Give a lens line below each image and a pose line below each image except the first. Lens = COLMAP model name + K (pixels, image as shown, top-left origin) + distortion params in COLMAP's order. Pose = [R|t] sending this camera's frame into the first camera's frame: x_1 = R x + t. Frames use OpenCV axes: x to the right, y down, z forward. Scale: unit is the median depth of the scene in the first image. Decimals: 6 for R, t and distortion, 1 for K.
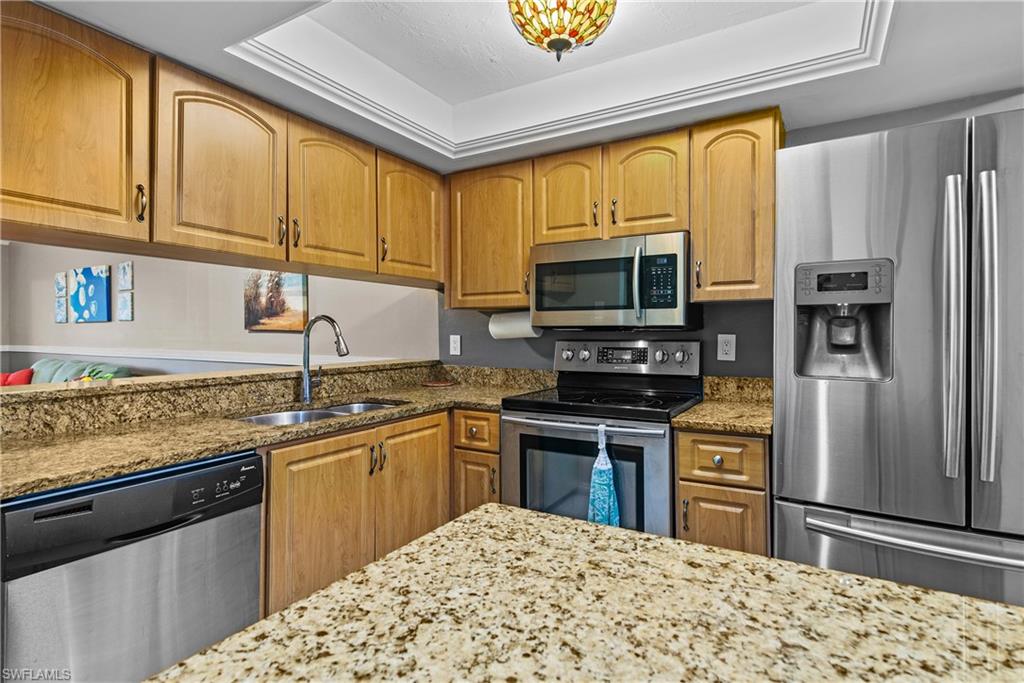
lens RADIAL K [[505.1, 0, 521.4], [0, 505.1, 334.3], [0, 0, 1]] dist [0.012875, -0.000226]
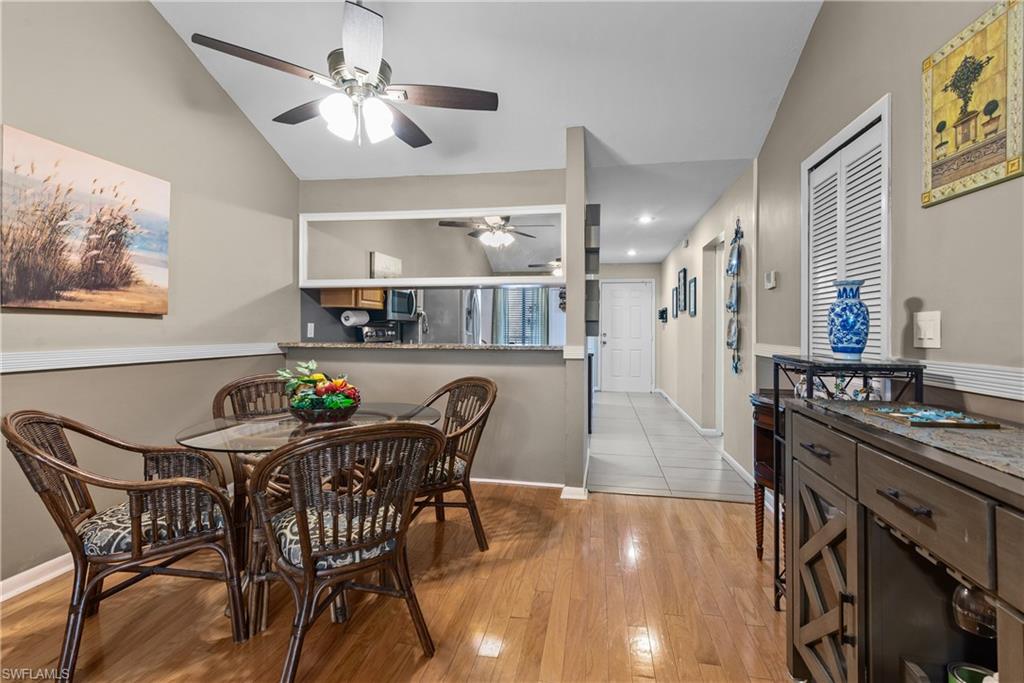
lens RADIAL K [[474.8, 0, 514.7], [0, 474.8, 327.1], [0, 0, 1]] dist [0.014476, 0.000007]
pose [[-0.343345, 0.005859, 0.939191, -2.312392], [0.003977, 0.999981, -0.004784, 0.031358], [-0.939201, 0.002093, -0.343362, 1.369594]]
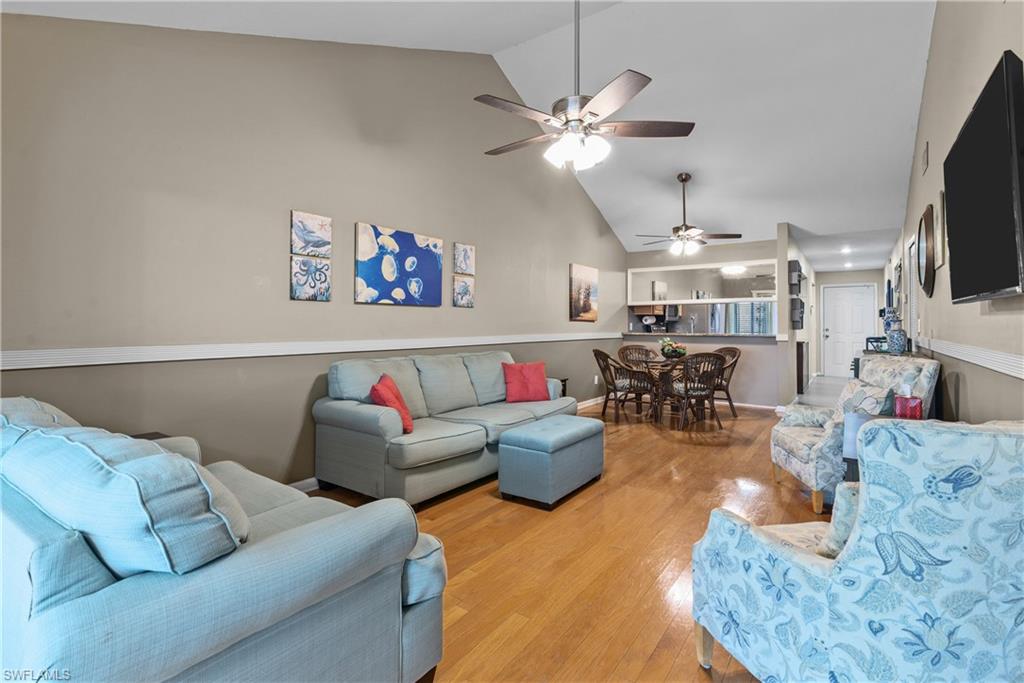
lens RADIAL K [[483.7, 0, 511.4], [0, 483.7, 323.0], [0, 0, 1]] dist [0.020569, -0.000254]
pose [[0.087920, 0.007048, 0.996103, -4.165398], [0.006204, 0.999952, -0.007623, 0.025537], [-0.996108, 0.006850, 0.087872, 2.102558]]
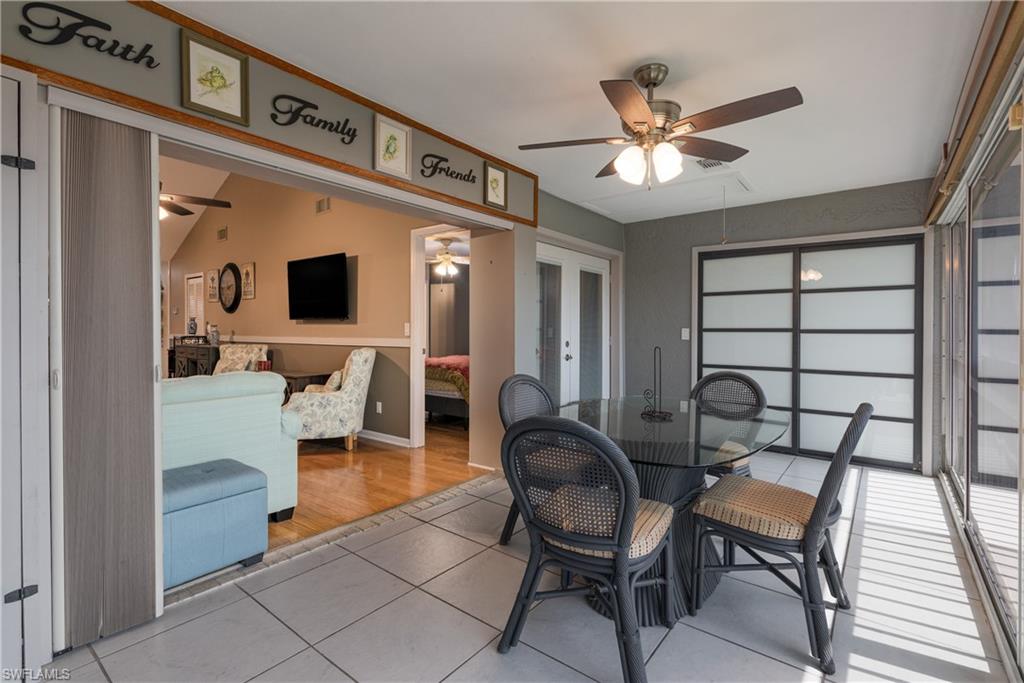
lens RADIAL K [[485.2, 0, 511.7], [0, 485.2, 330.1], [0, 0, 1]] dist [0.020022, 0.000046]
pose [[-0.988599, 0.001983, 0.150561, -4.630834], [0.003285, 0.999959, 0.008399, 0.021315], [-0.150538, 0.008798, -0.988565, 3.778520]]
